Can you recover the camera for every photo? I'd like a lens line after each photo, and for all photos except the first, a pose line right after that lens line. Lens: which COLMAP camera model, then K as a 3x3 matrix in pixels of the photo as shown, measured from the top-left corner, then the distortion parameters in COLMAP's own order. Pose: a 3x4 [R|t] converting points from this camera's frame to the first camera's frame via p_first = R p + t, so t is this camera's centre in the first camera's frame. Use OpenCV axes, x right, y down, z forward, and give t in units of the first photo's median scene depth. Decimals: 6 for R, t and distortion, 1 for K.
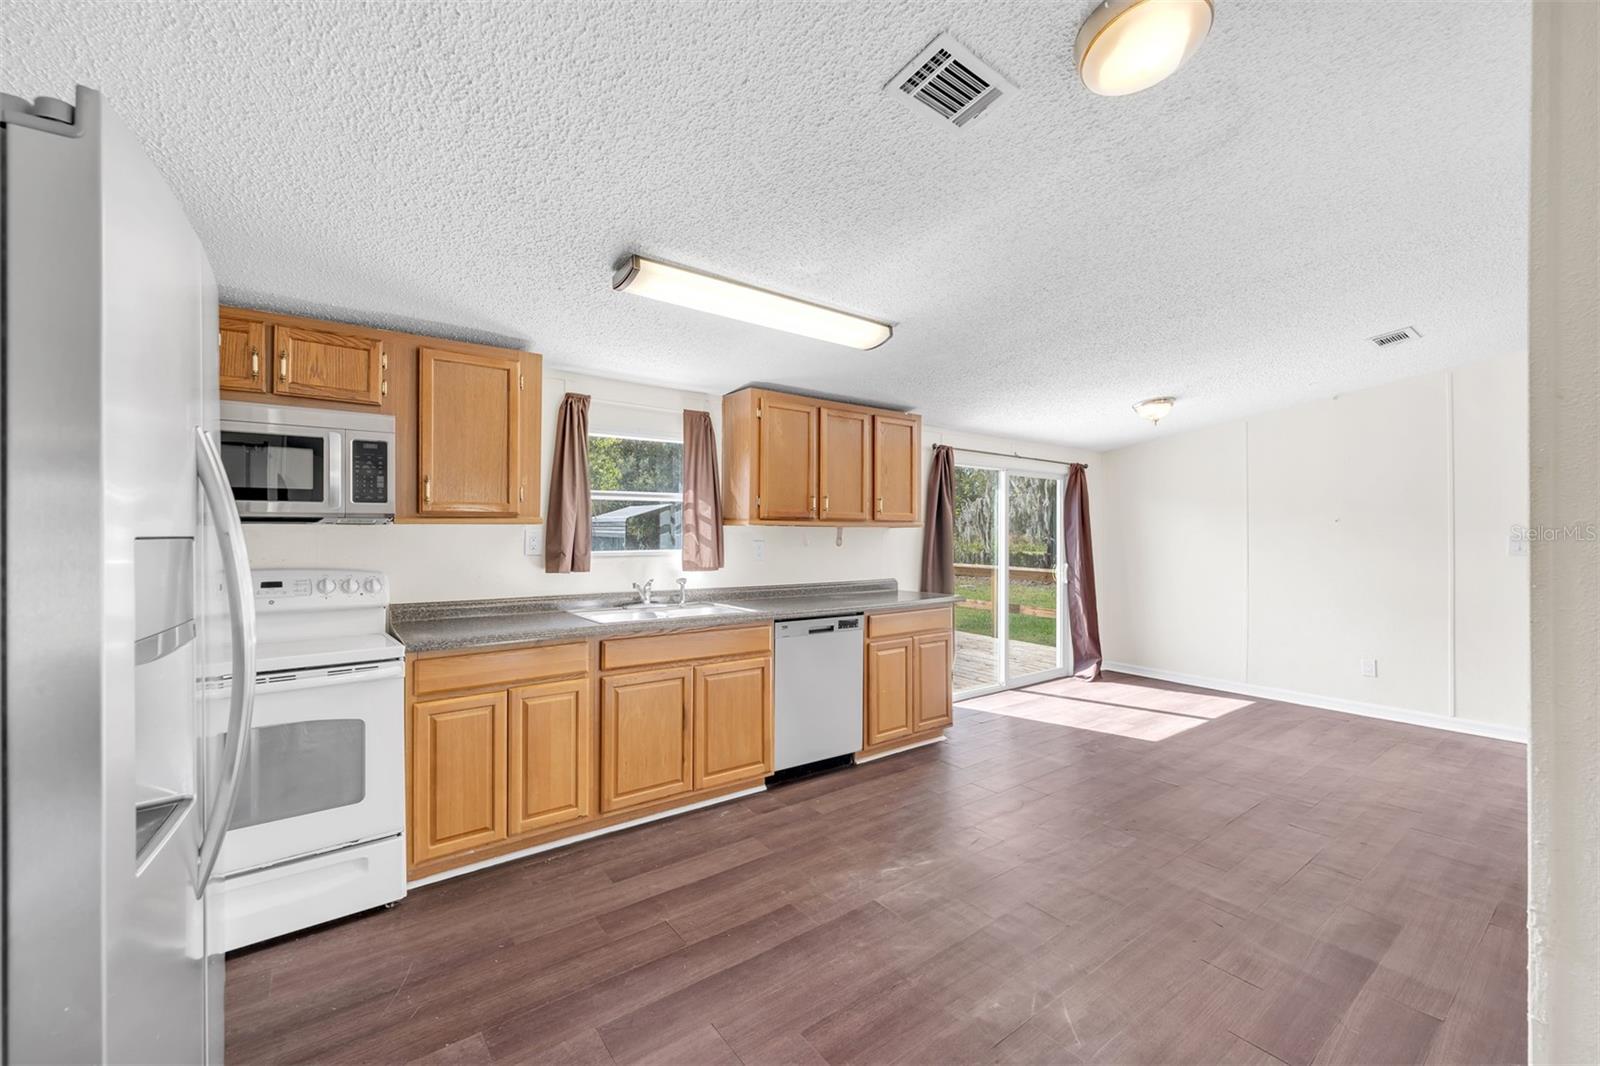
lens RADIAL K [[649.5, 0, 800.0], [0, 649.5, 533.0], [0, 0, 1]] dist [0.001343, -0.000122]
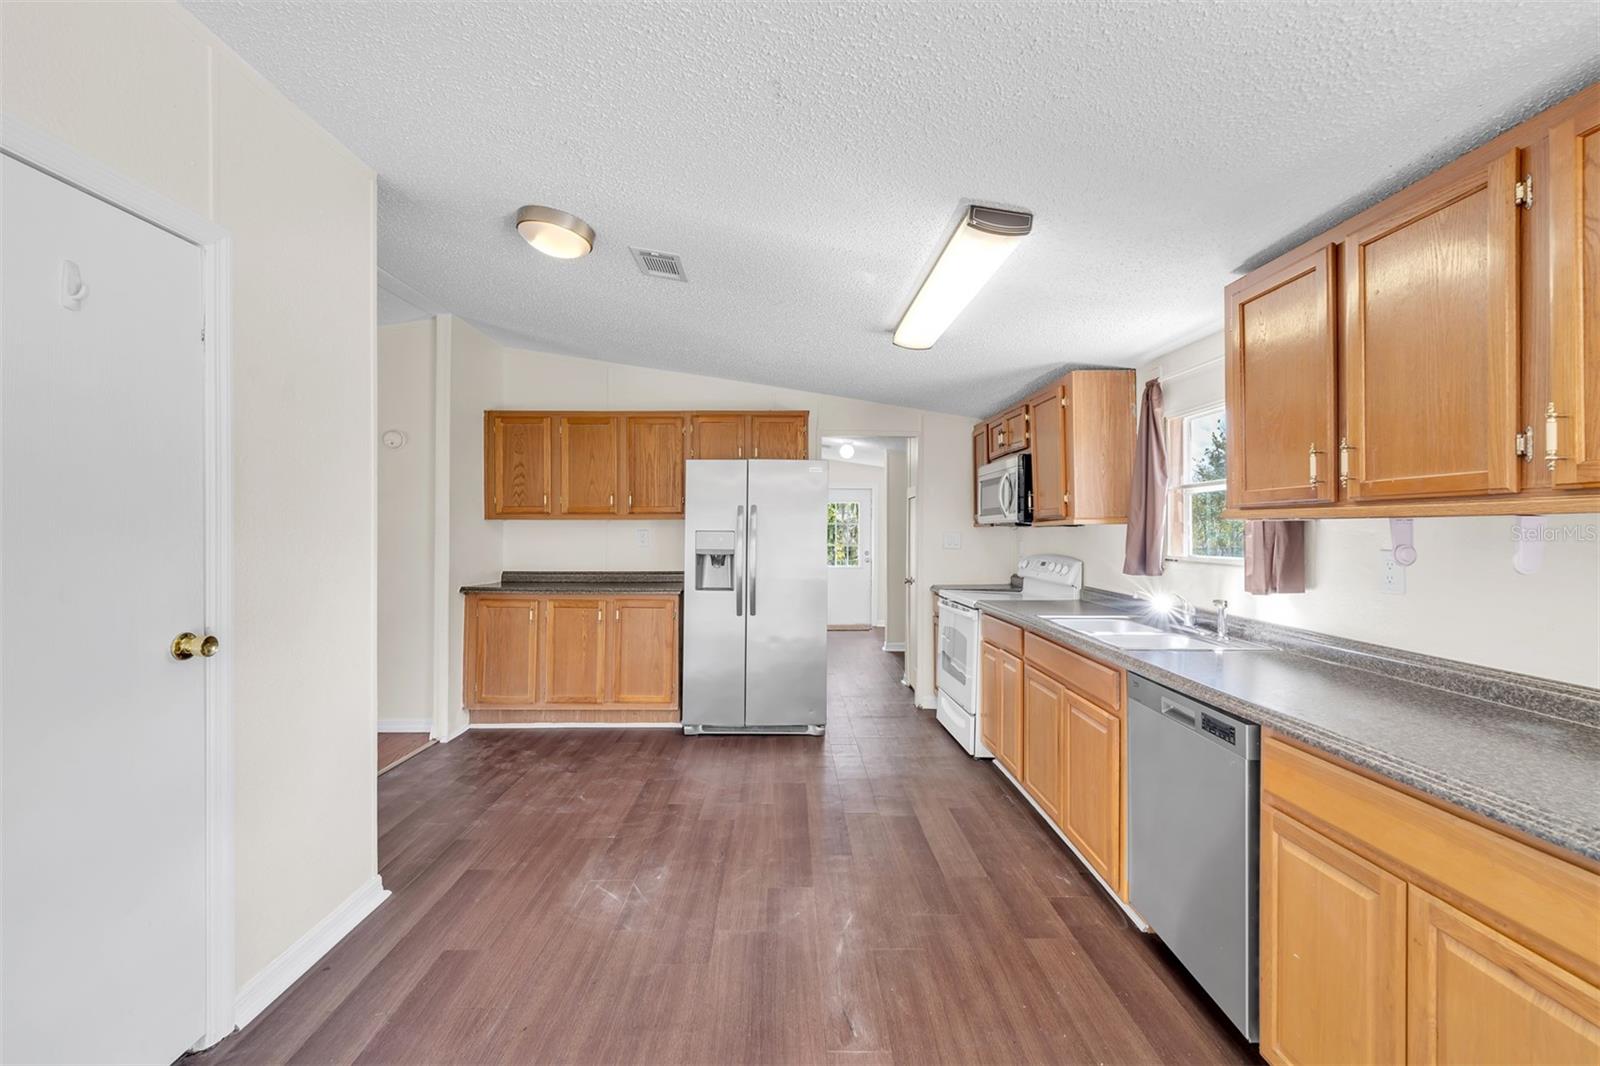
lens RADIAL K [[653.3, 0, 795.7], [0, 653.3, 548.4], [0, 0, 1]] dist [0.000702, -0.000063]
pose [[-0.585666, 0.013385, -0.810442, 0.744845], [-0.009400, 0.999684, 0.023304, 0.004780], [0.810498, 0.021266, -0.585355, 1.220538]]
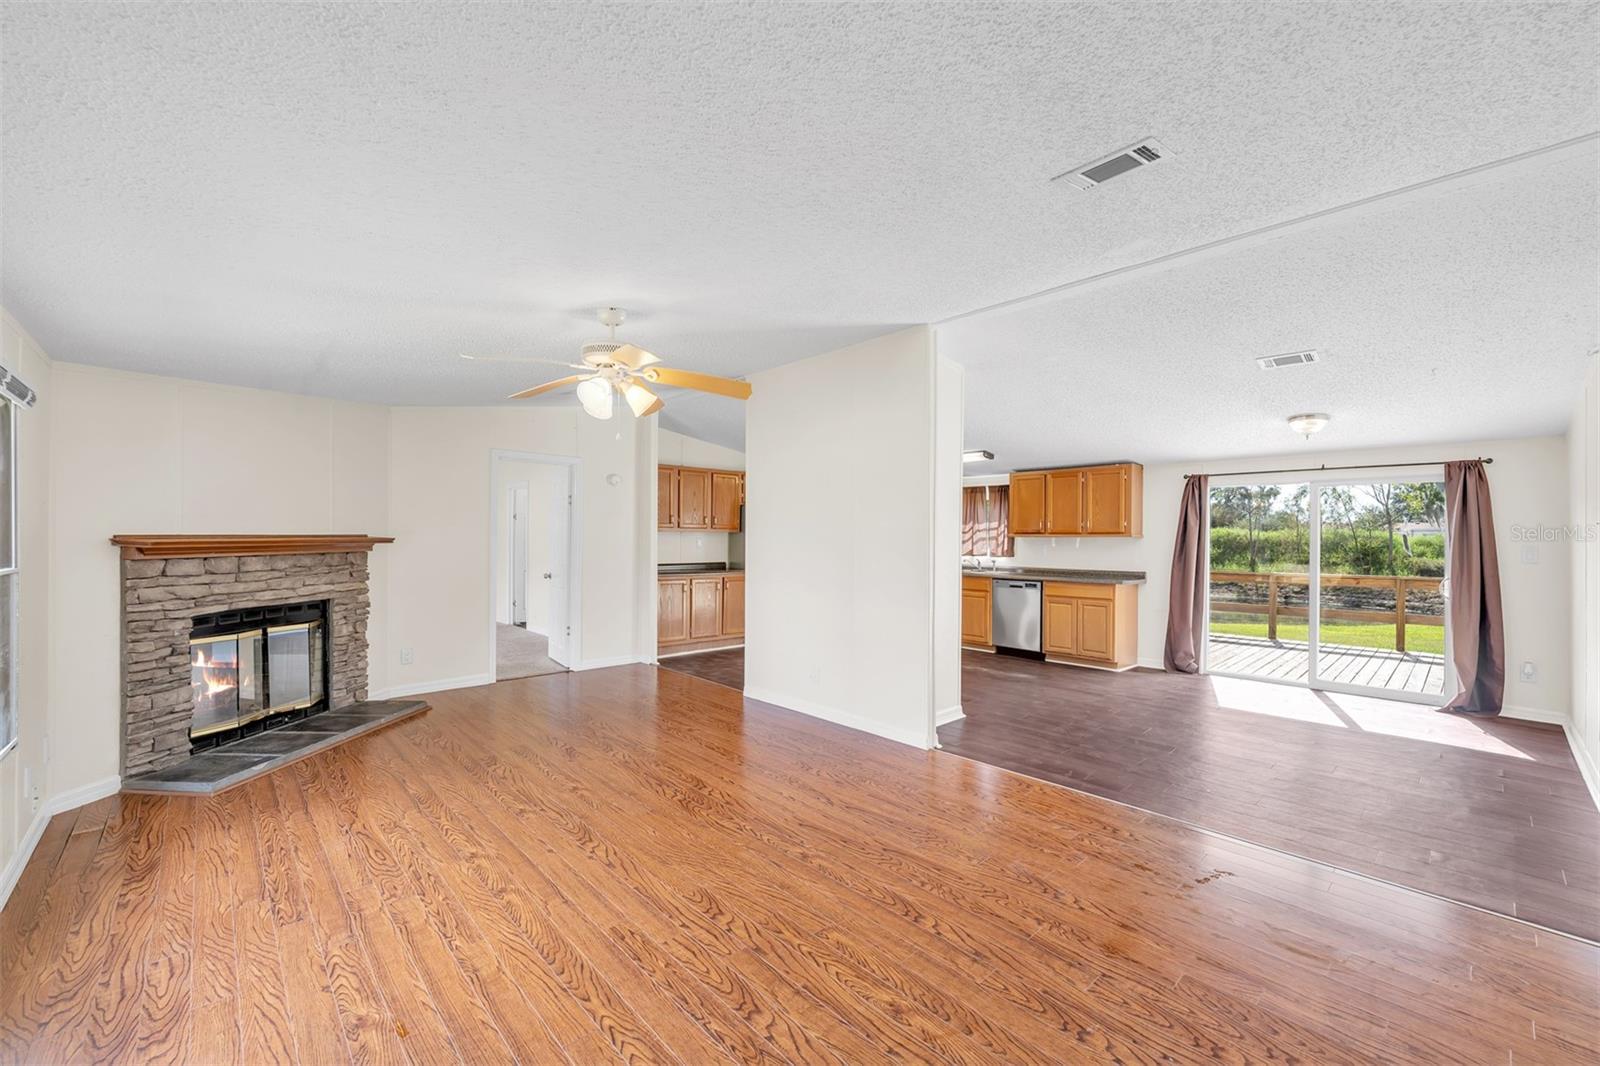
lens RADIAL K [[649.5, 0, 800.0], [0, 649.5, 533.0], [0, 0, 1]] dist [0.001343, -0.000122]
pose [[0.099543, -0.014584, -0.994926, 2.382627], [-0.010191, 0.999825, -0.015676, 0.020424], [0.994981, 0.011699, 0.099377, 0.112466]]
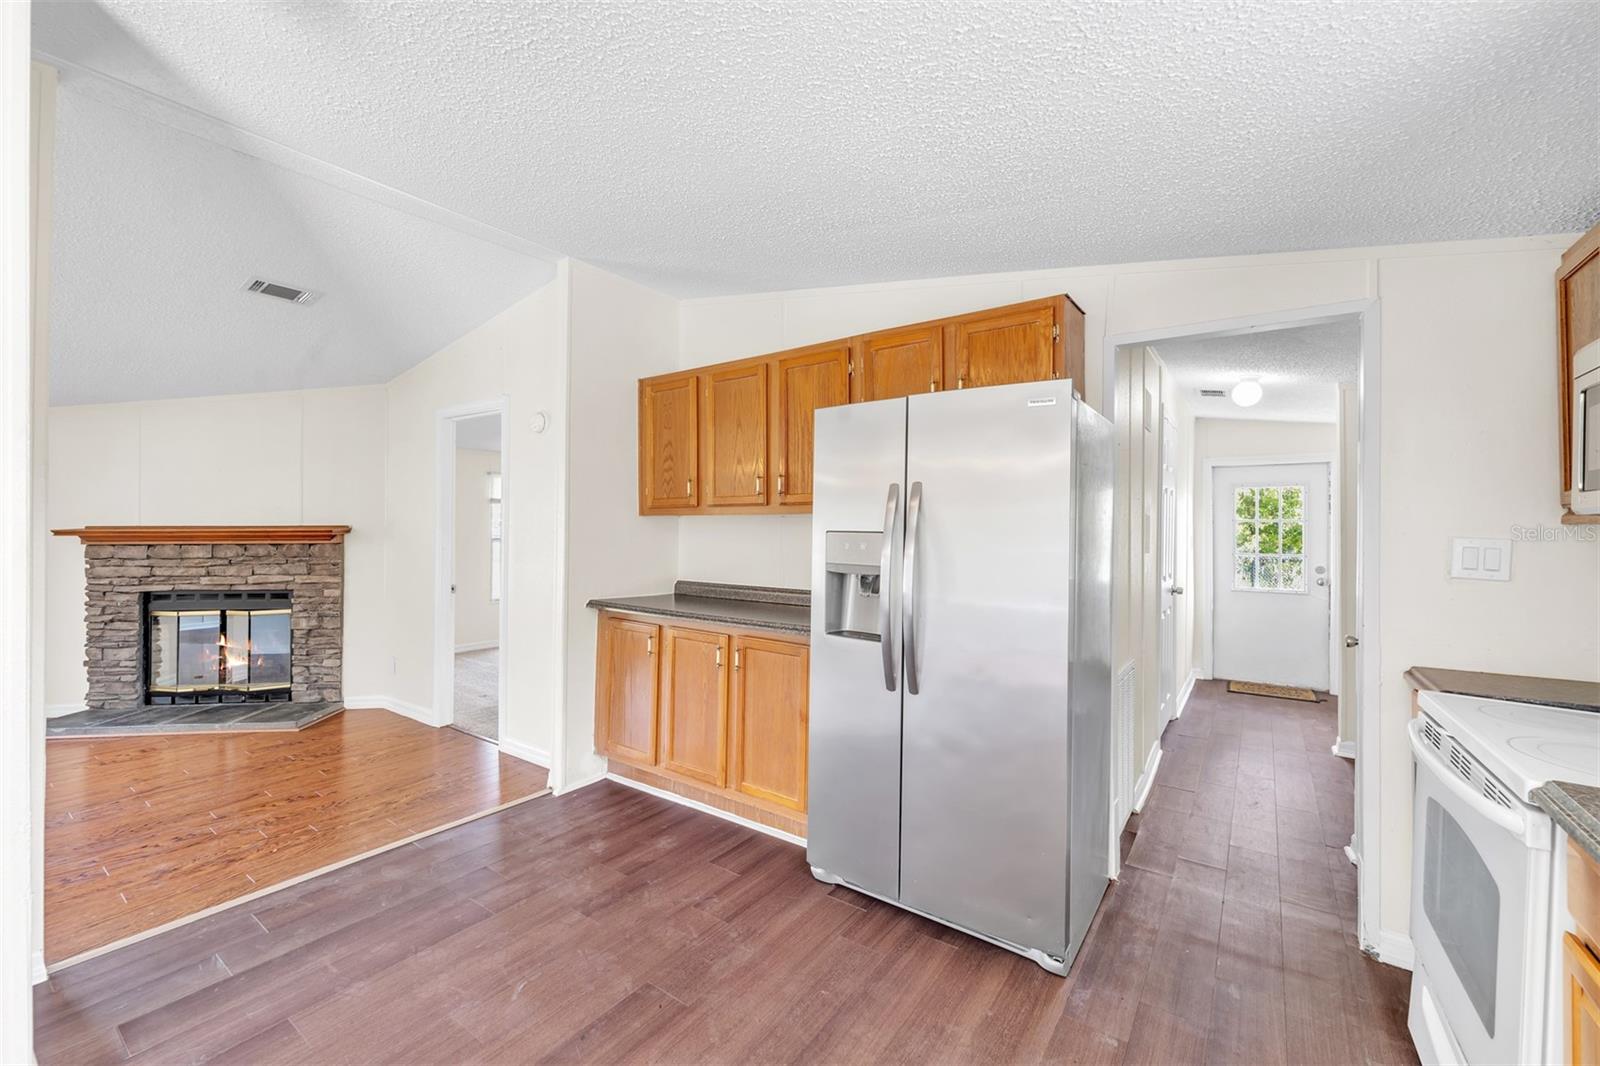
lens RADIAL K [[649.5, 0, 800.0], [0, 649.5, 533.0], [0, 0, 1]] dist [0.001343, -0.000122]
pose [[-0.951034, -0.011880, -0.308857, 0.071755], [-0.014928, 0.999860, 0.007506, -0.001103], [0.308725, 0.011749, -0.951079, 0.997738]]
